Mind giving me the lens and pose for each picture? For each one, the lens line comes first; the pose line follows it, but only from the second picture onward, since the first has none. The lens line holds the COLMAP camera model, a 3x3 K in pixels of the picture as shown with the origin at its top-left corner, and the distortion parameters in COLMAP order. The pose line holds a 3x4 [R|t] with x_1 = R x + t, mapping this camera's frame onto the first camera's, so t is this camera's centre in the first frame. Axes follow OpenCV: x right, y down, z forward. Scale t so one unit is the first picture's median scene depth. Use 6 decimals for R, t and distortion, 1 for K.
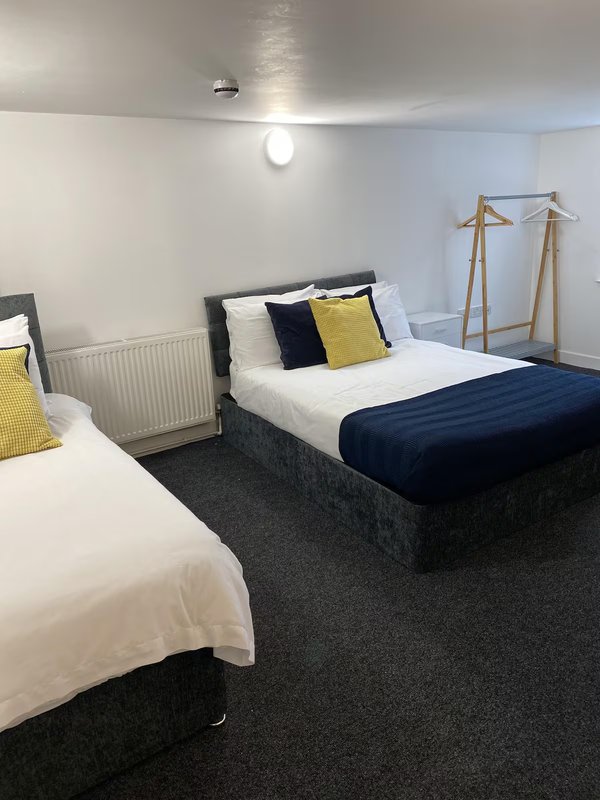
lens RADIAL K [[602.7, 0, 300.0], [0, 602.7, 400.0], [0, 0, 1]] dist [0.015116, -0.001978]
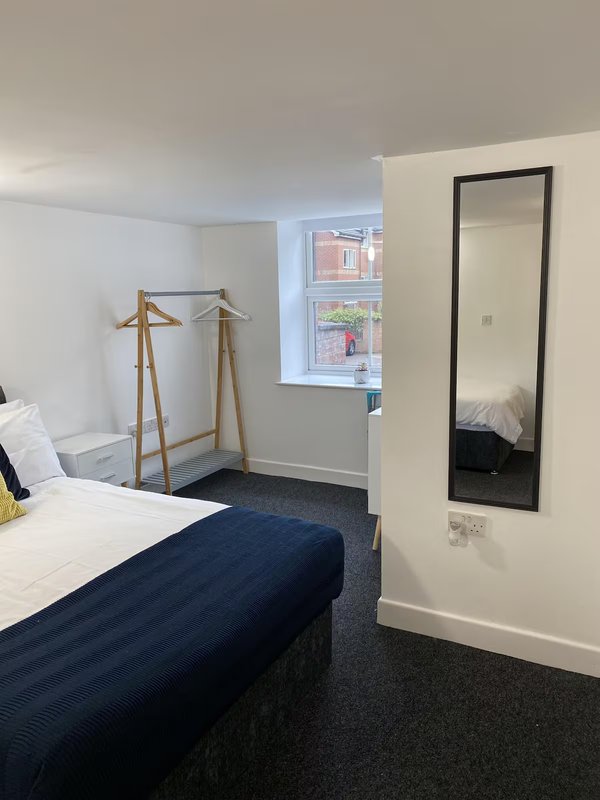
lens RADIAL K [[602.7, 0, 300.0], [0, 602.7, 400.0], [0, 0, 1]] dist [0.015116, -0.001978]
pose [[0.875401, -0.056474, 0.480088, 0.082390], [0.123740, 0.986242, -0.109616, -0.070585], [-0.467292, 0.155364, 0.870345, 0.195398]]
